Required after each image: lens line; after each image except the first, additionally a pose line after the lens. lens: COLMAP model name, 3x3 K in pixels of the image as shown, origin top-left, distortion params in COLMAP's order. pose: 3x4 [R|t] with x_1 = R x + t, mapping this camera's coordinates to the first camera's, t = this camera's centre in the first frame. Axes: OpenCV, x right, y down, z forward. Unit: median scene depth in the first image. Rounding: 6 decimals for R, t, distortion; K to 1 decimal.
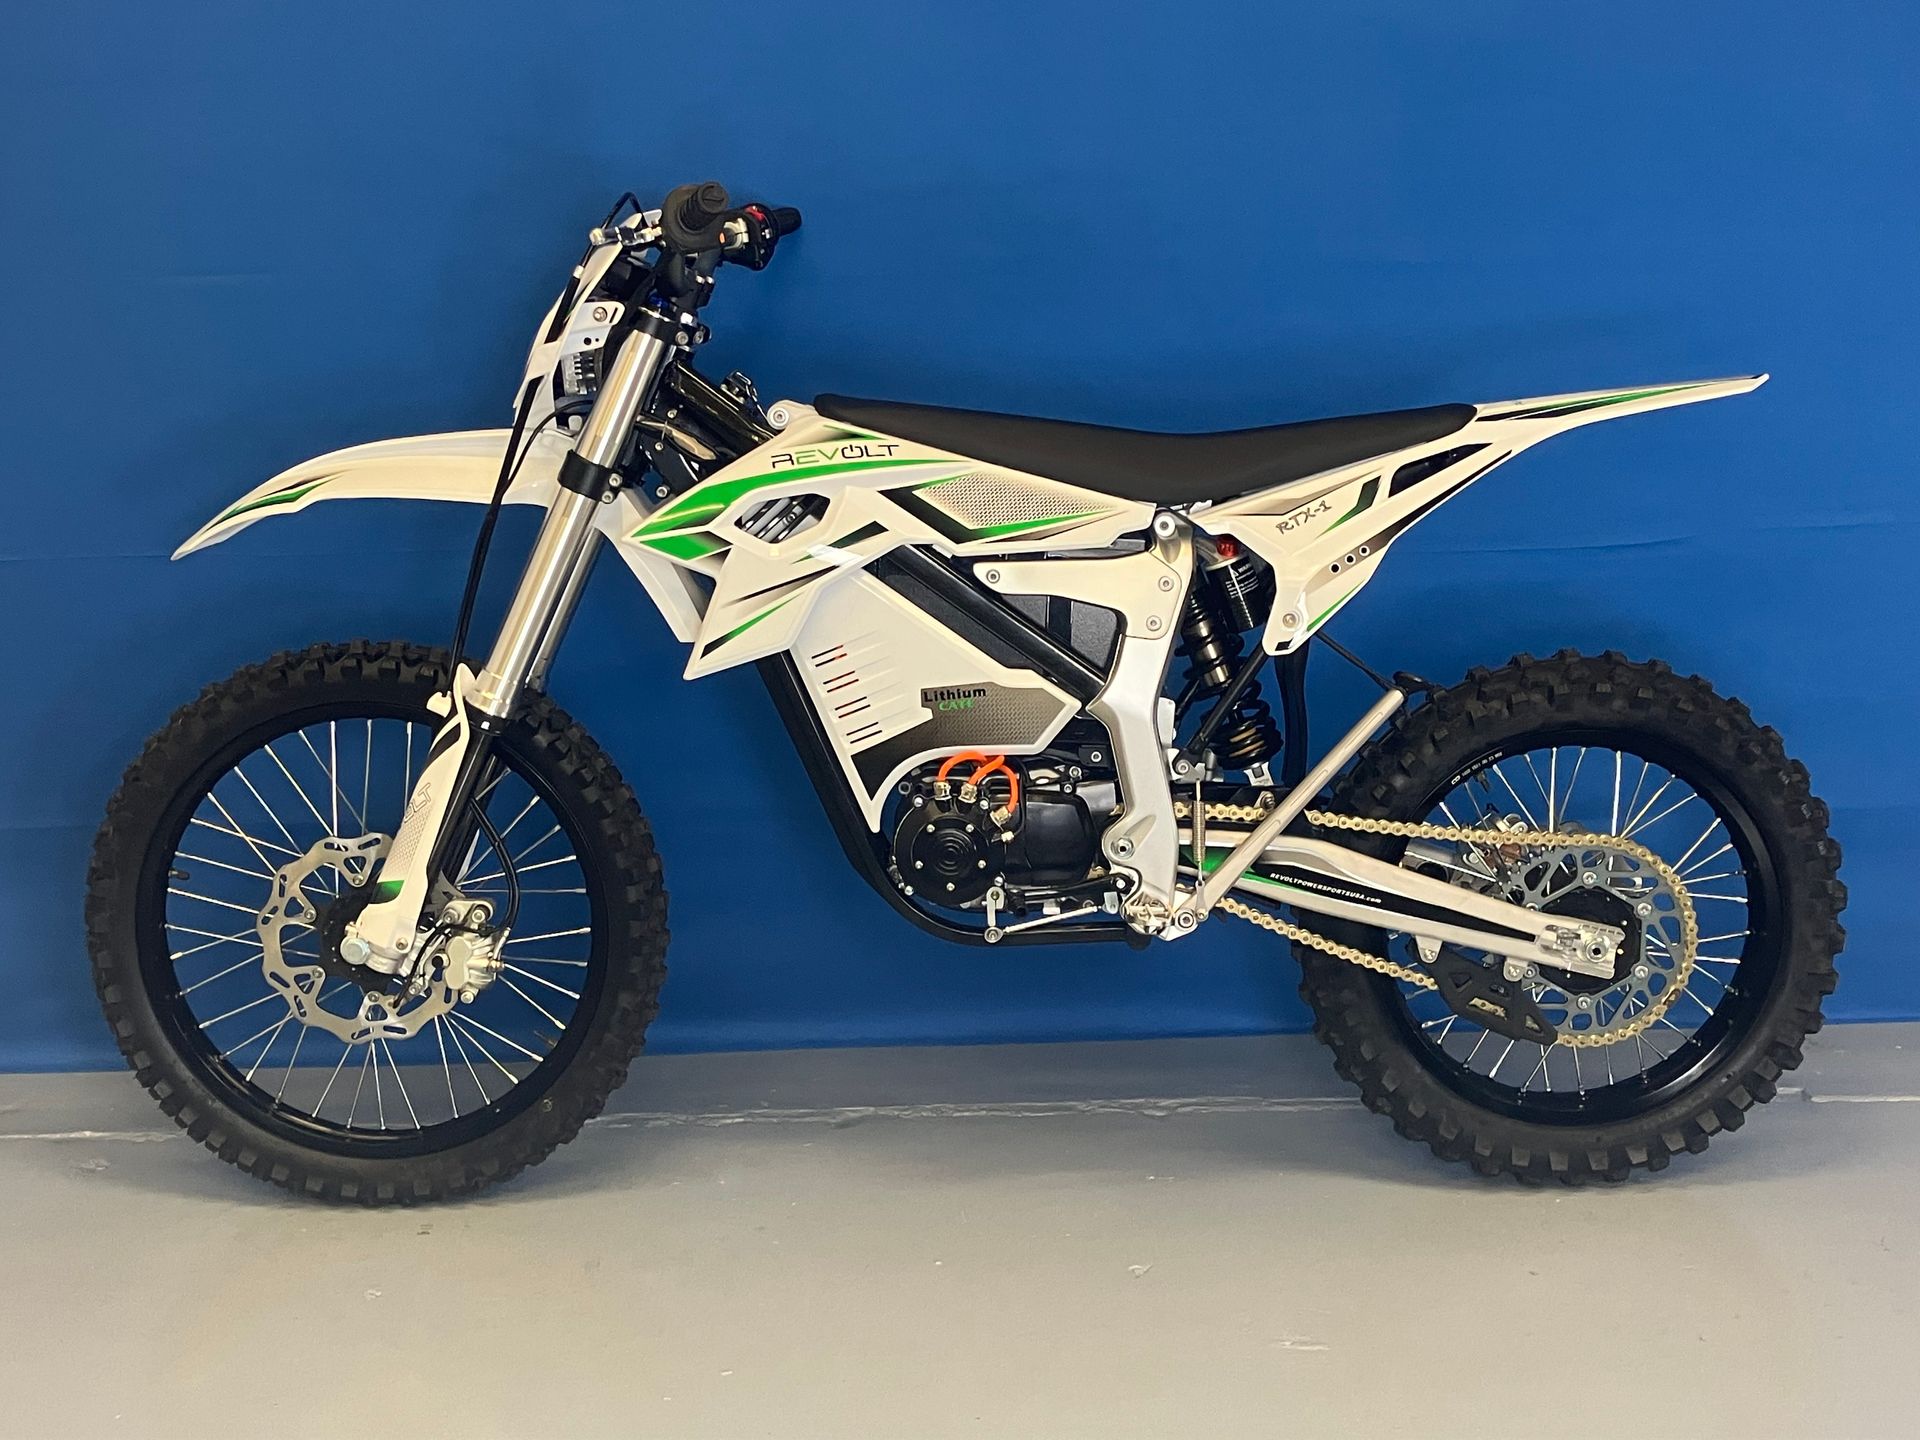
lens RADIAL K [[1225.7, 0, 963.3], [0, 1225.7, 697.2], [0, 0, 1]] dist [-0.001757, 0.090357]
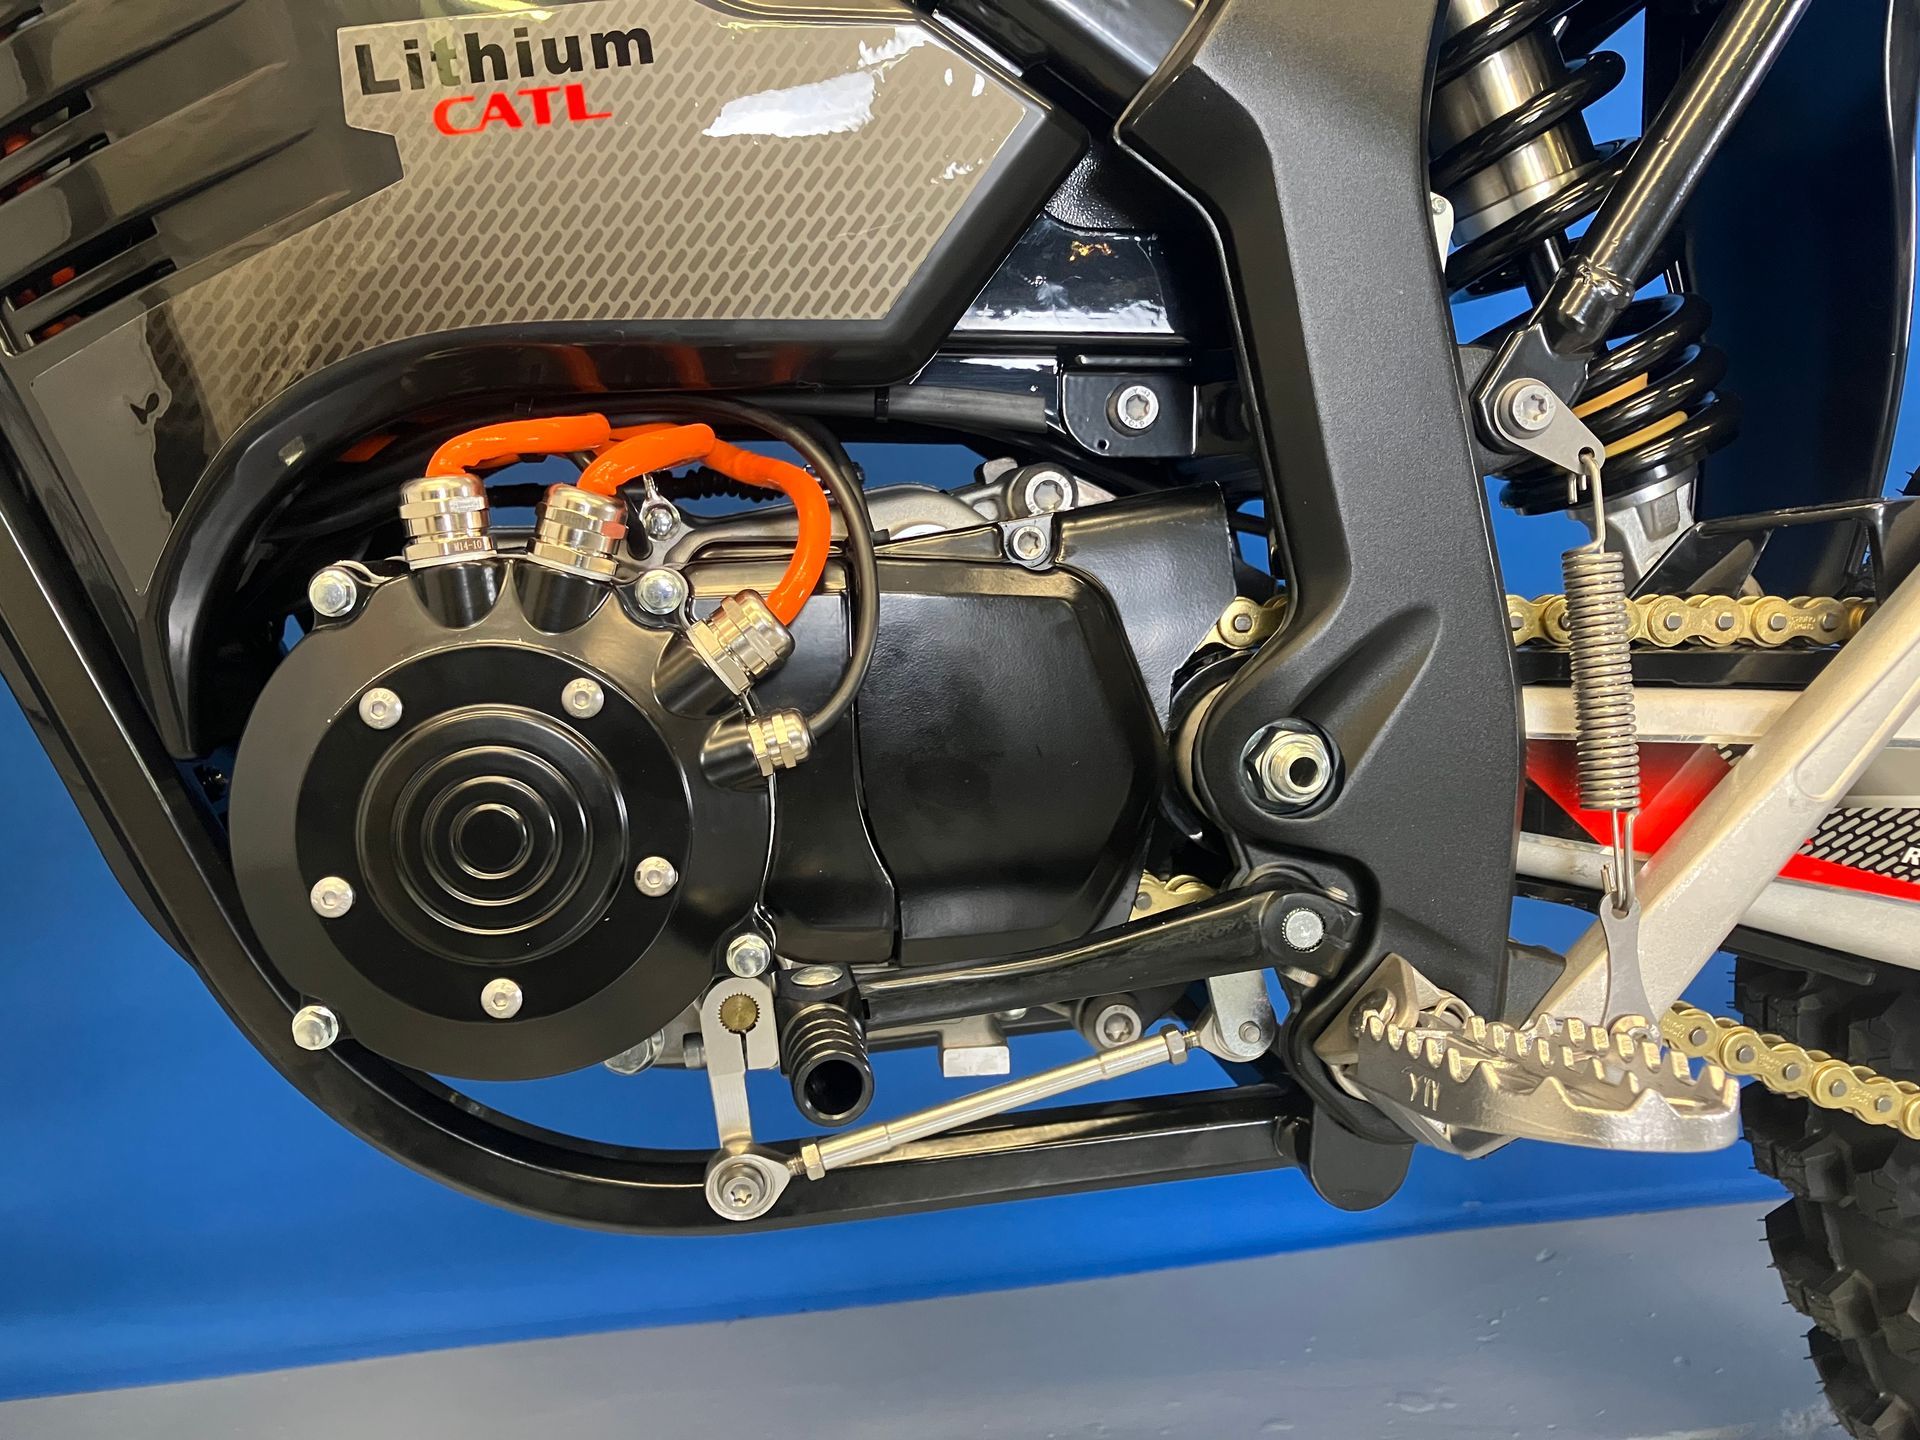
lens RADIAL K [[1172.8, 0, 960.0], [0, 1172.8, 720.0], [0, 0, 1]] dist [0.071480, -0.000381]
pose [[0.990810, -0.031557, 0.131526, 0.038877], [0.039405, 0.997567, -0.057502, 0.118143], [-0.129392, 0.062156, 0.989644, 0.758894]]
